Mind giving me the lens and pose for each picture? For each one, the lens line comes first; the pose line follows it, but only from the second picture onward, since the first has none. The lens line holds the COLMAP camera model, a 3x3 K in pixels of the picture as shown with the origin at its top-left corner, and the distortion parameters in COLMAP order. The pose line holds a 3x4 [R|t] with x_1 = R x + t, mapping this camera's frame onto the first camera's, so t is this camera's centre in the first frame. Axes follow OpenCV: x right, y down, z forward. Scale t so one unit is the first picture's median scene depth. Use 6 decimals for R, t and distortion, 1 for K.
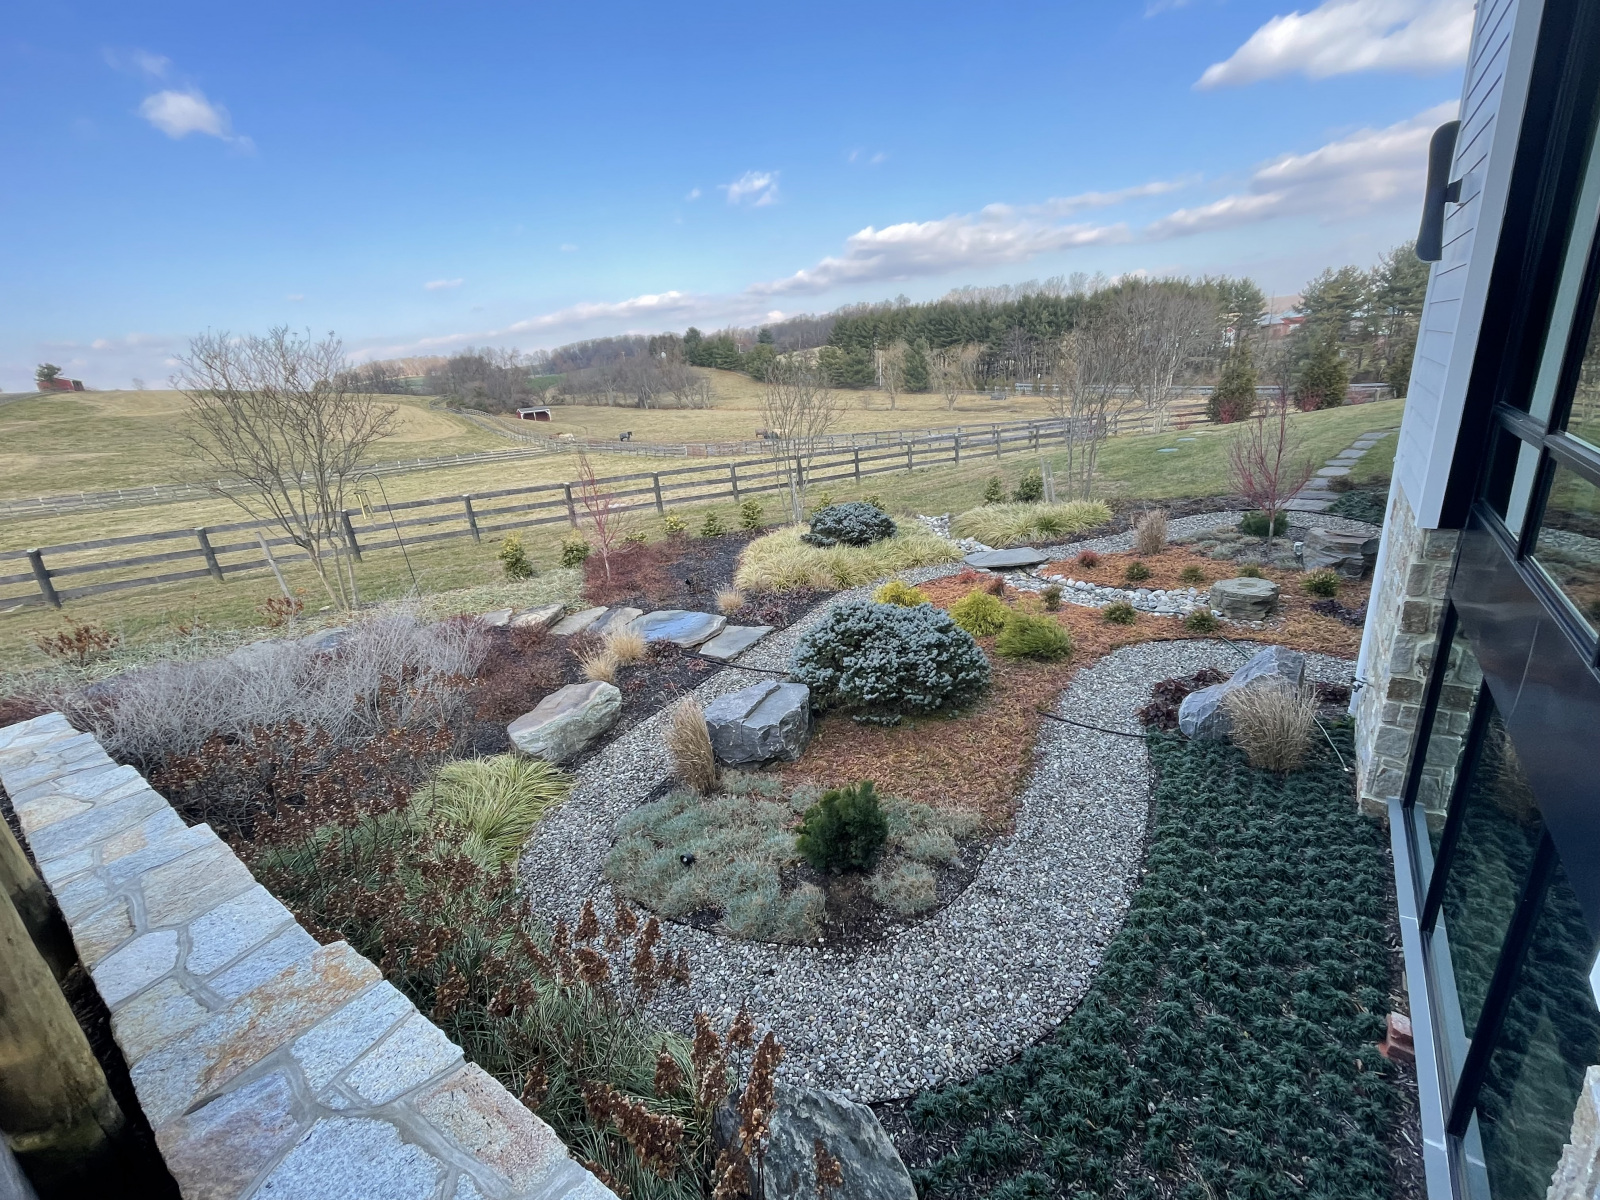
lens RADIAL K [[700.2, 0, 800.0], [0, 700.2, 600.0], [0, 0, 1]] dist [0.000282, 0.000017]
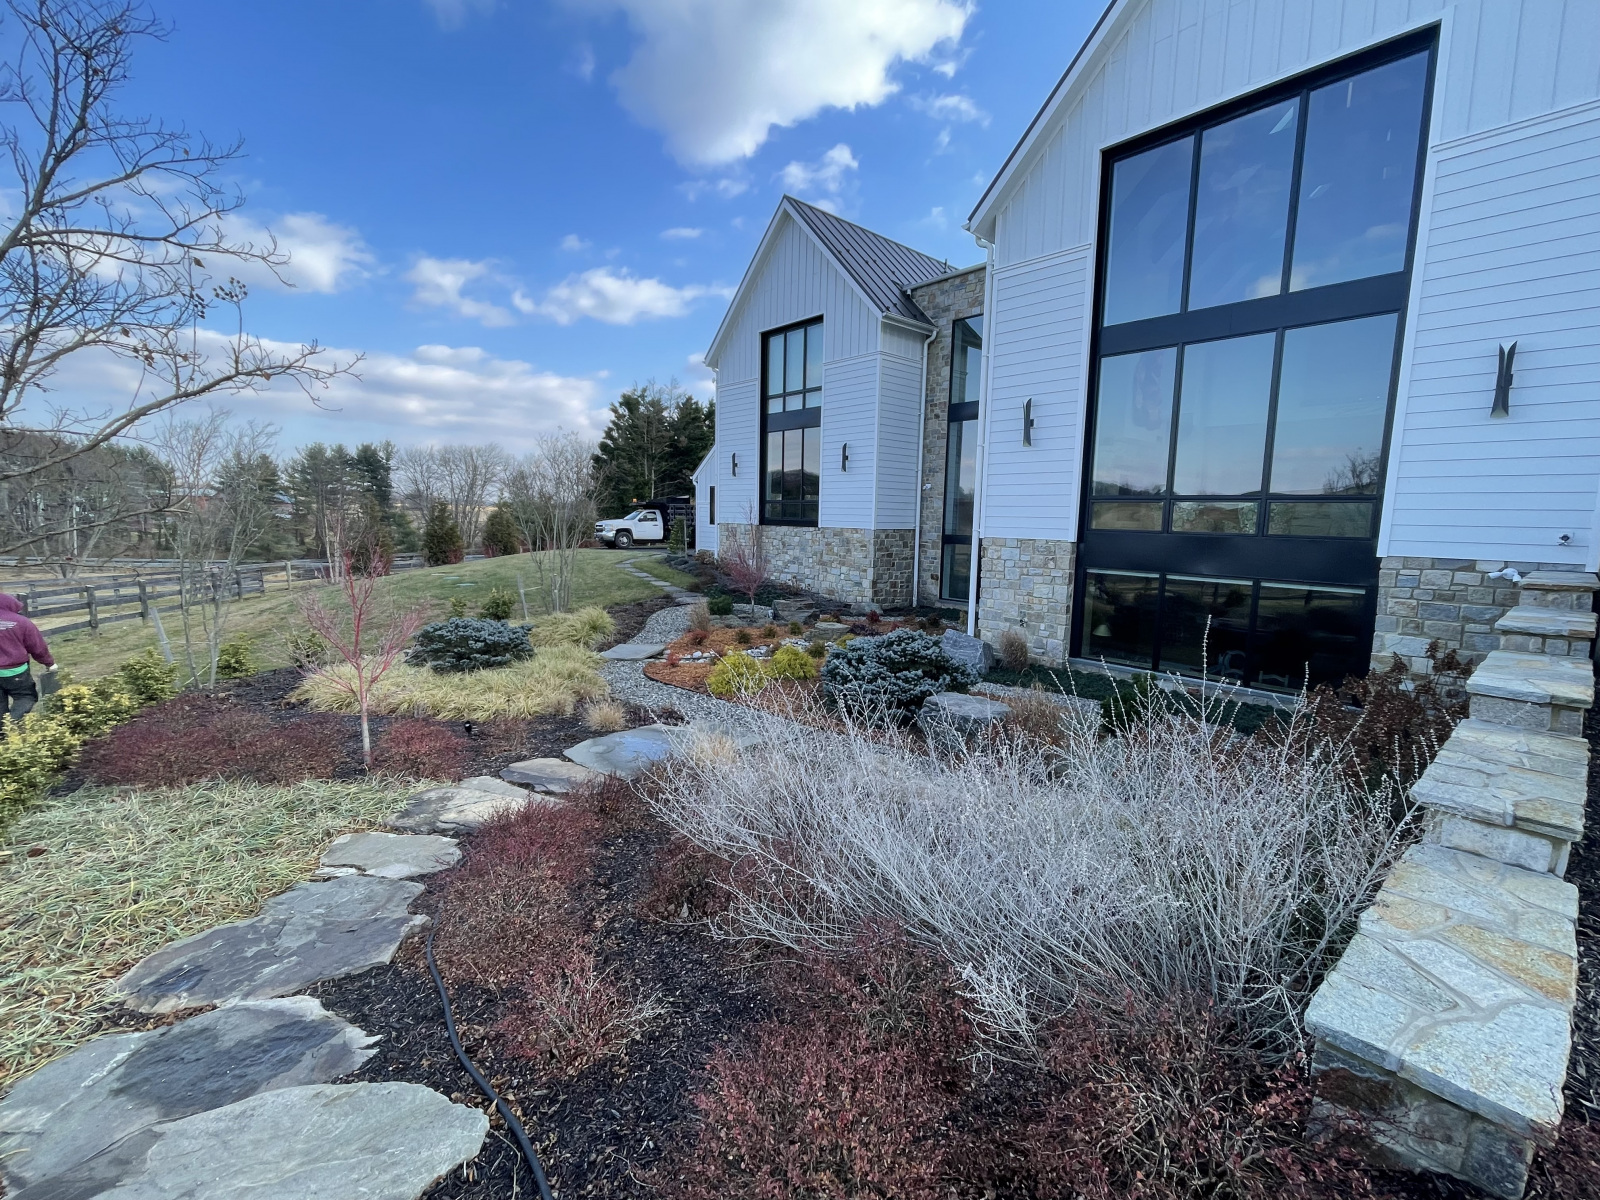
lens RADIAL K [[700.2, 0, 800.0], [0, 700.2, 600.0], [0, 0, 1]] dist [0.000282, 0.000017]
pose [[0.232704, -0.032930, 0.971990, -0.786575], [0.272640, 0.961561, -0.032696, -0.038800], [-0.933550, 0.272611, 0.232737, 0.605617]]
